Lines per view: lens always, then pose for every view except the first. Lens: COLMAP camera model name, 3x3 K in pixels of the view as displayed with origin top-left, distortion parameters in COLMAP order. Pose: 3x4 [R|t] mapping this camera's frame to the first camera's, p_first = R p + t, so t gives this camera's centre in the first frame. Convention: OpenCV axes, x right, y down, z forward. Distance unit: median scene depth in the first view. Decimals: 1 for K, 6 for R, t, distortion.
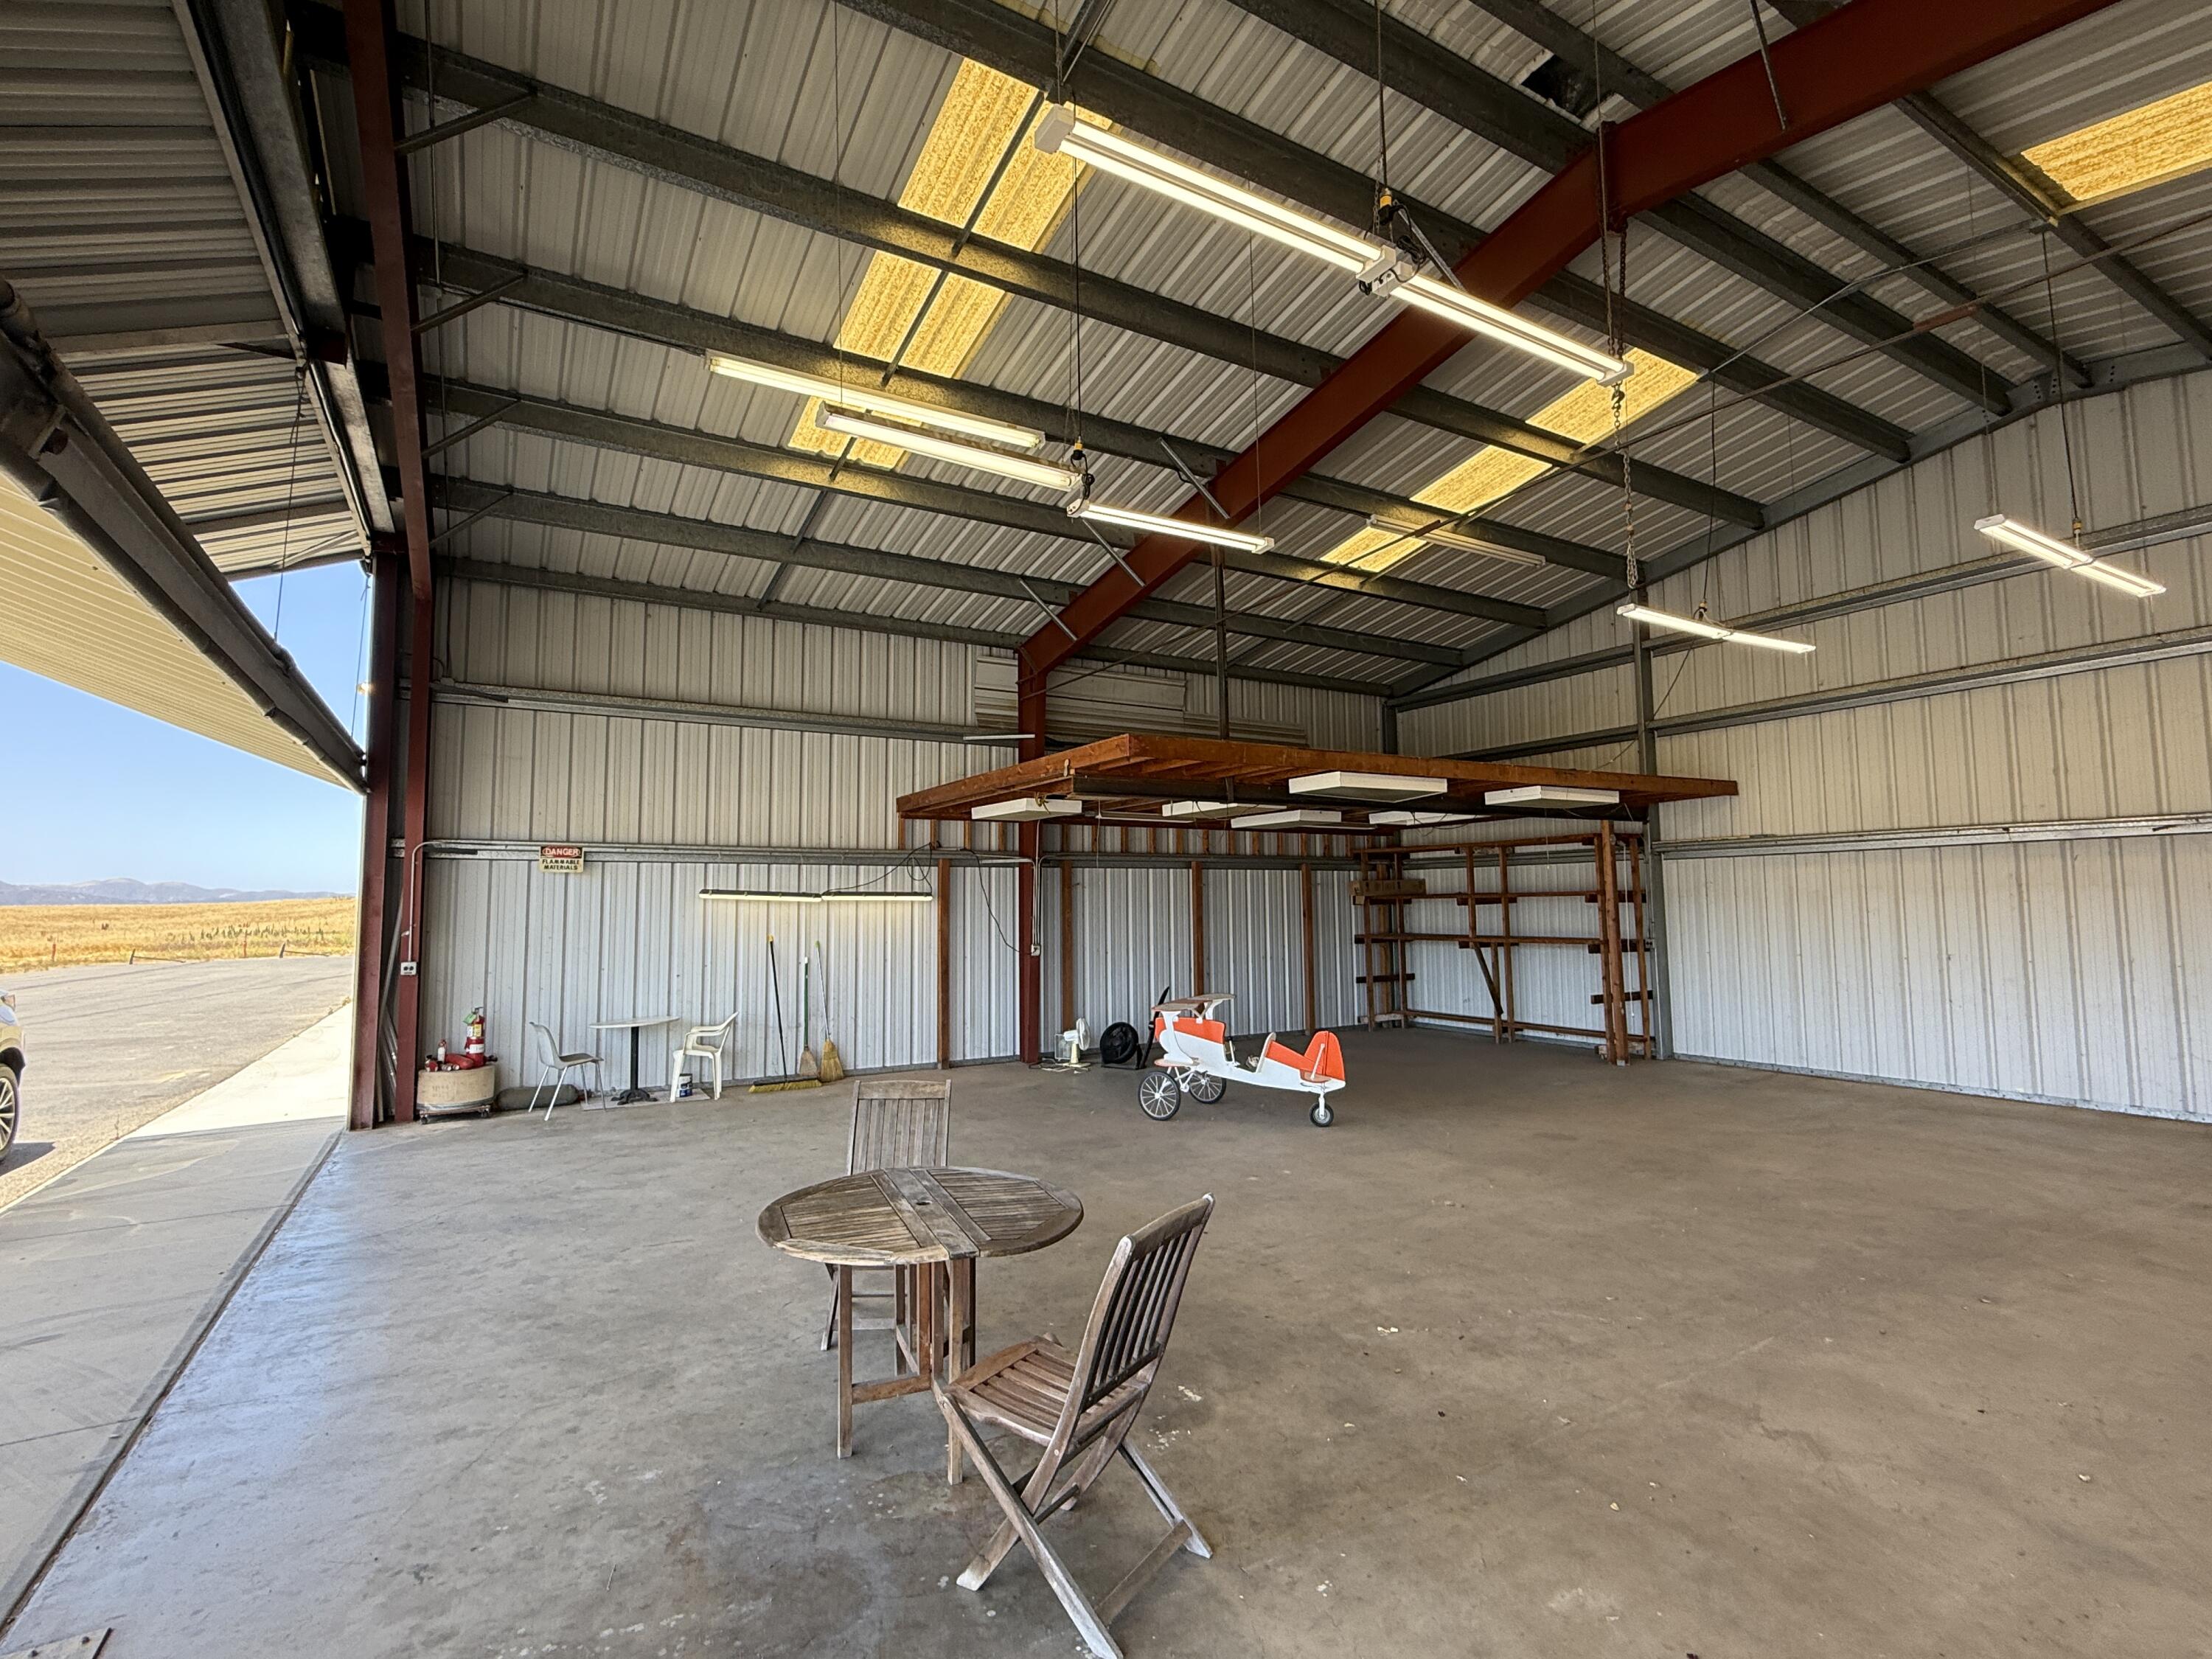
lens RADIAL K [[1052.6, 0, 1101.2], [0, 1052.6, 828.9], [0, 0, 1]] dist [-0.002374, -0.000060]
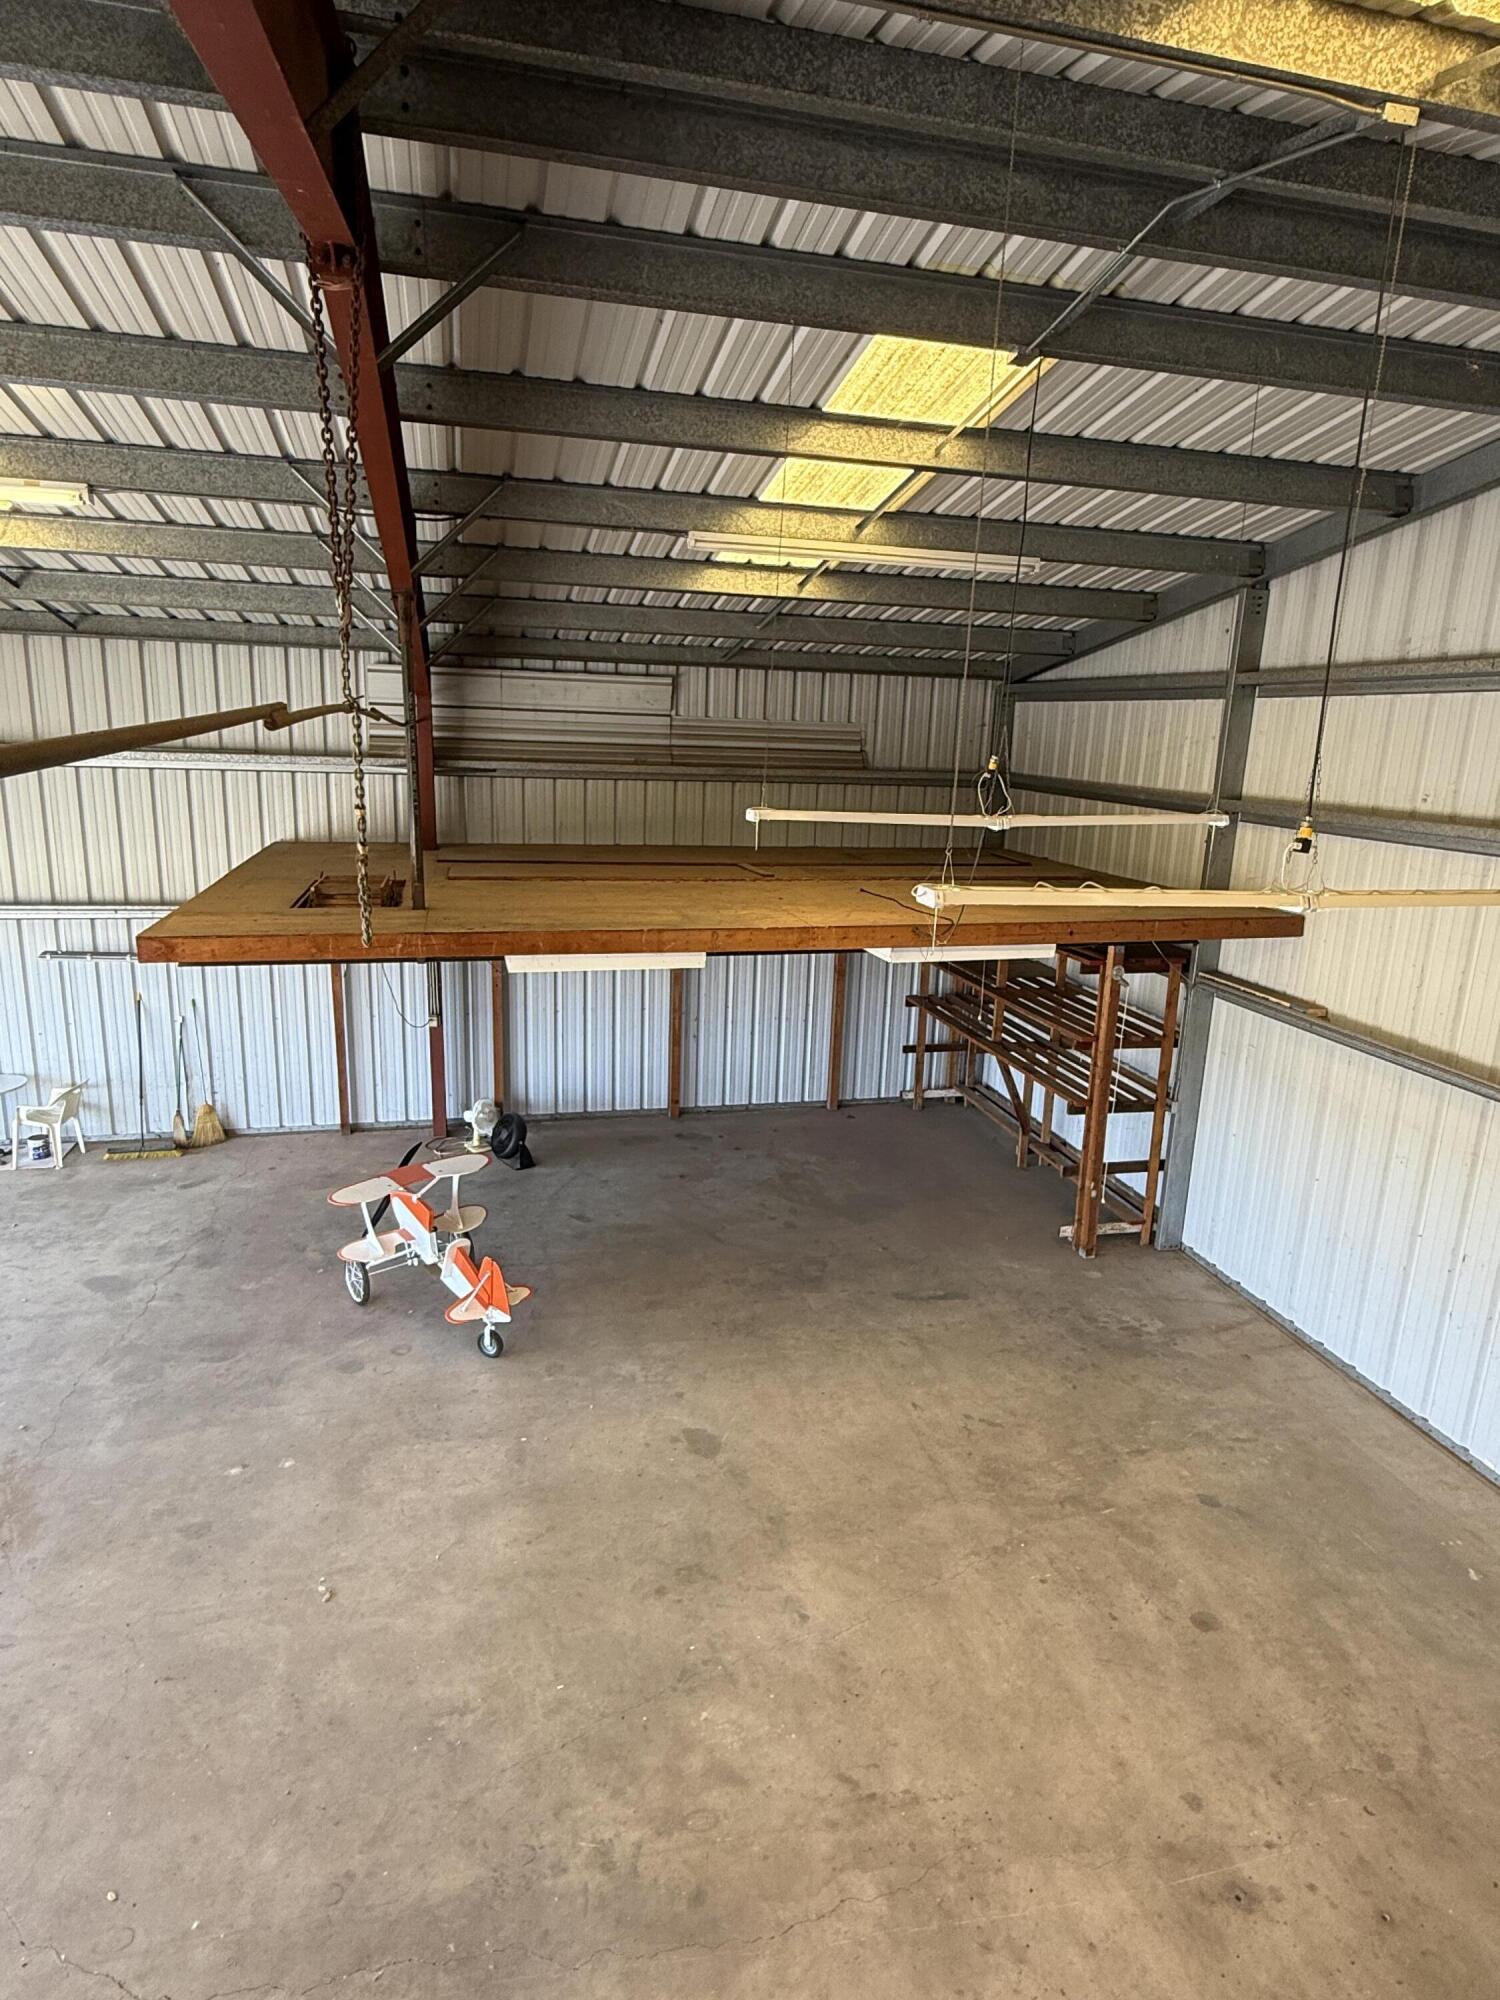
lens RADIAL K [[1126.0, 0, 757.2], [0, 1126.0, 1005.9], [0, 0, 1]] dist [-0.005699, -0.000816]
pose [[0.957373, 0.111463, -0.266481, 0.448421], [-0.021335, 0.947315, 0.319592, -0.204754], [0.288065, -0.300283, 0.909312, 0.218215]]
